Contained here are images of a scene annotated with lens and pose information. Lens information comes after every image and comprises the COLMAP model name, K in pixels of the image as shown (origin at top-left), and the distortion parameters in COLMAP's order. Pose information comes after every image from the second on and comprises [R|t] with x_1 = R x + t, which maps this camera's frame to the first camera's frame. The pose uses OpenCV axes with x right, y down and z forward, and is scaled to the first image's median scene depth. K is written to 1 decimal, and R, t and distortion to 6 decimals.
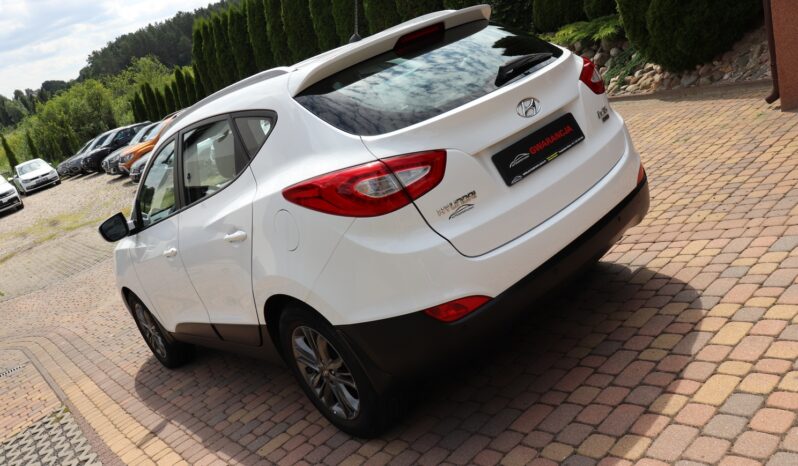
lens RADIAL K [[658.9, 0, 399.0], [0, 658.9, 233.0], [0, 0, 1]] dist [-0.093585, 0.006864]
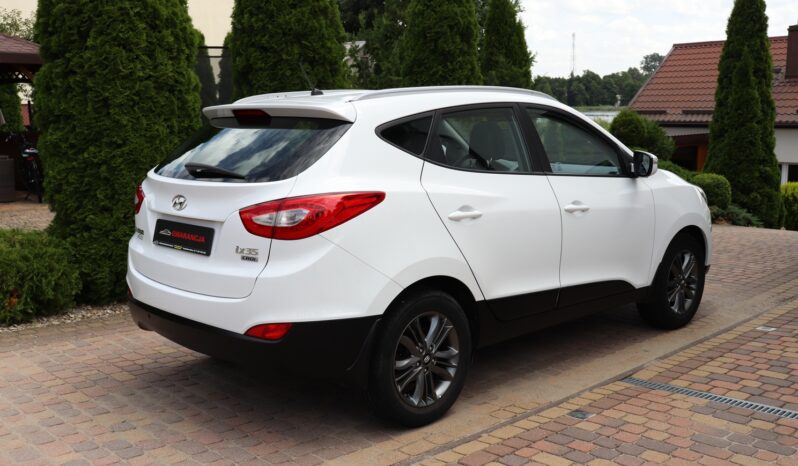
lens RADIAL K [[868.0, 0, 399.0], [0, 868.0, 233.0], [0, 0, 1]] dist [-0.162633, 0.376709]
pose [[0.057474, 0.492200, -0.868583, 1.696472], [-0.258524, 0.847682, 0.463250, -1.024254], [0.964294, 0.197925, 0.175965, 1.140986]]
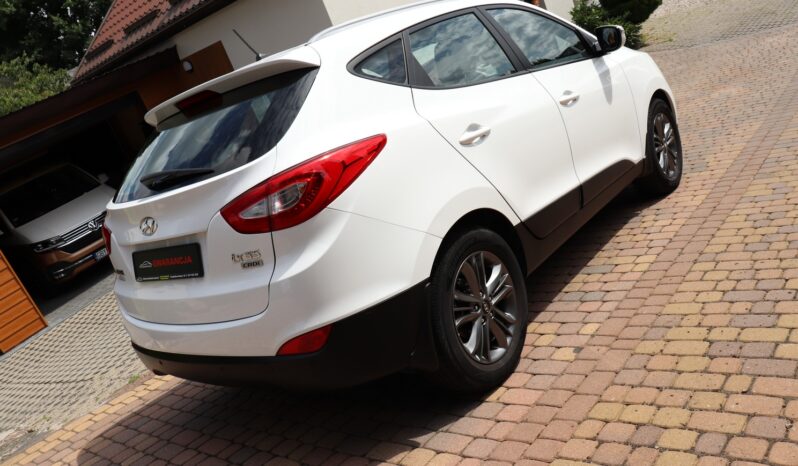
lens RADIAL K [[658.9, 0, 399.0], [0, 658.9, 233.0], [0, 0, 1]] dist [-0.093585, 0.006864]
pose [[0.277234, 0.493462, -0.824400, 1.174038], [-0.018619, 0.860631, 0.508888, -0.721861], [0.960622, -0.125731, 0.247785, 1.139140]]
